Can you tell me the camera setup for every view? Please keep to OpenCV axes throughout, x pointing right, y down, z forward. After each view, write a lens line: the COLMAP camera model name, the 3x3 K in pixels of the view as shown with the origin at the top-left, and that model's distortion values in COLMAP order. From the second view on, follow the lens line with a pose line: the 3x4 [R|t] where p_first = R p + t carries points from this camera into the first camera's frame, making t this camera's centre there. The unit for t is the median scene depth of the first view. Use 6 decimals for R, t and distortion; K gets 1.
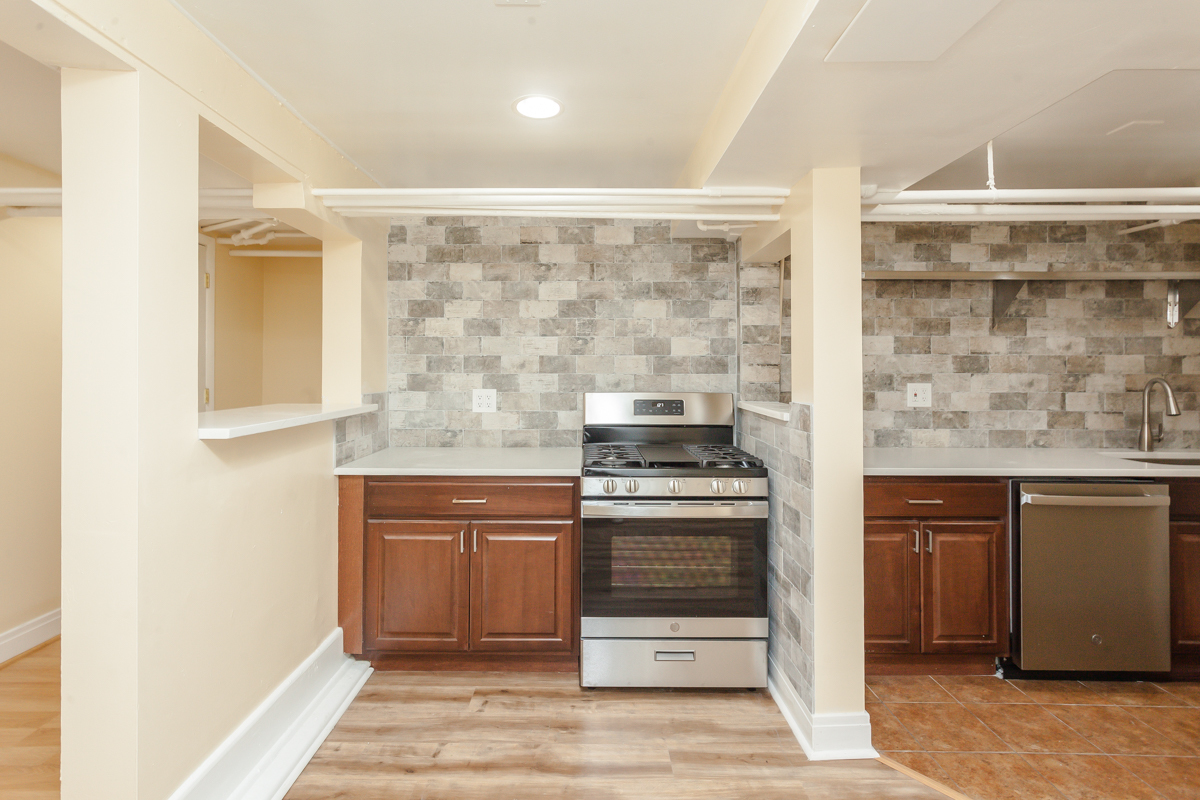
lens RADIAL K [[583.0, 0, 574.5], [0, 583.0, 360.6], [0, 0, 1]] dist [0.001221, 0.003210]
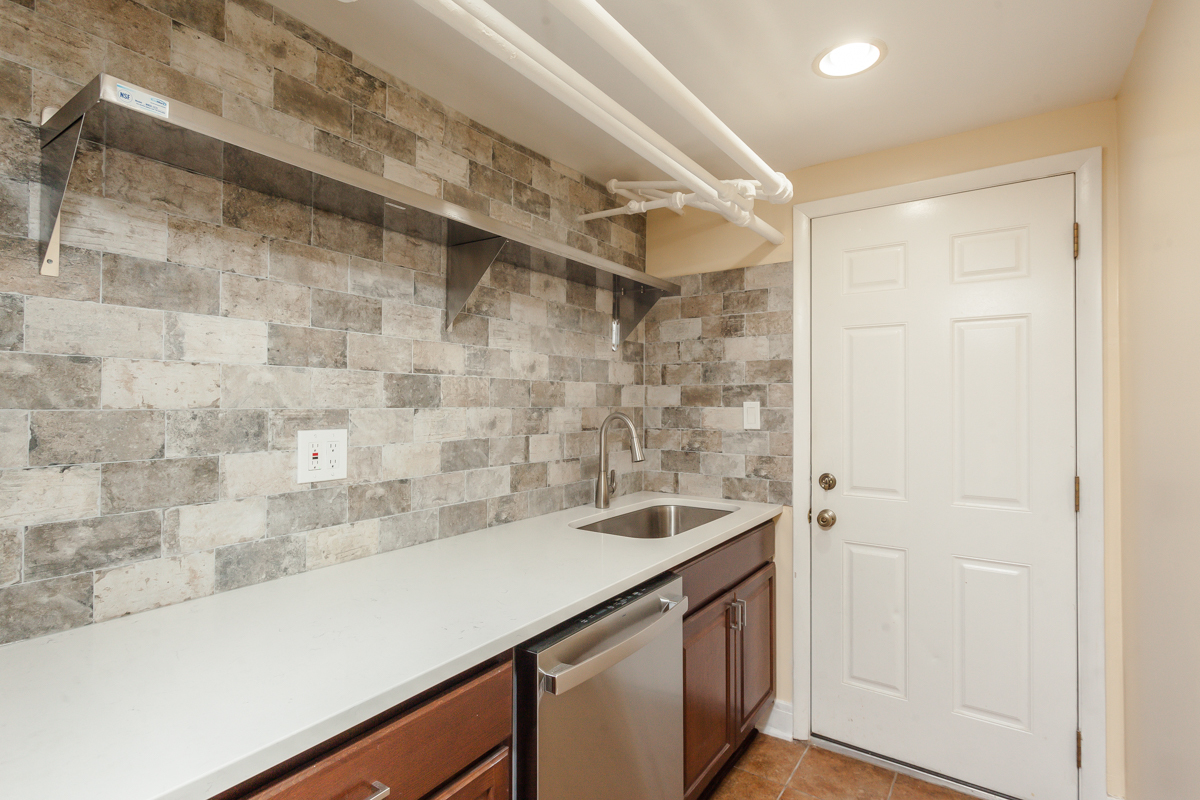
lens RADIAL K [[583.0, 0, 599.9], [0, 583.0, 398.2], [0, 0, 1]] dist [0.001221, 0.003210]
pose [[0.555635, 0.006121, 0.831403, 0.327051], [-0.008139, 0.999965, -0.001923, 0.012580], [-0.831386, -0.005698, 0.555666, 0.559022]]
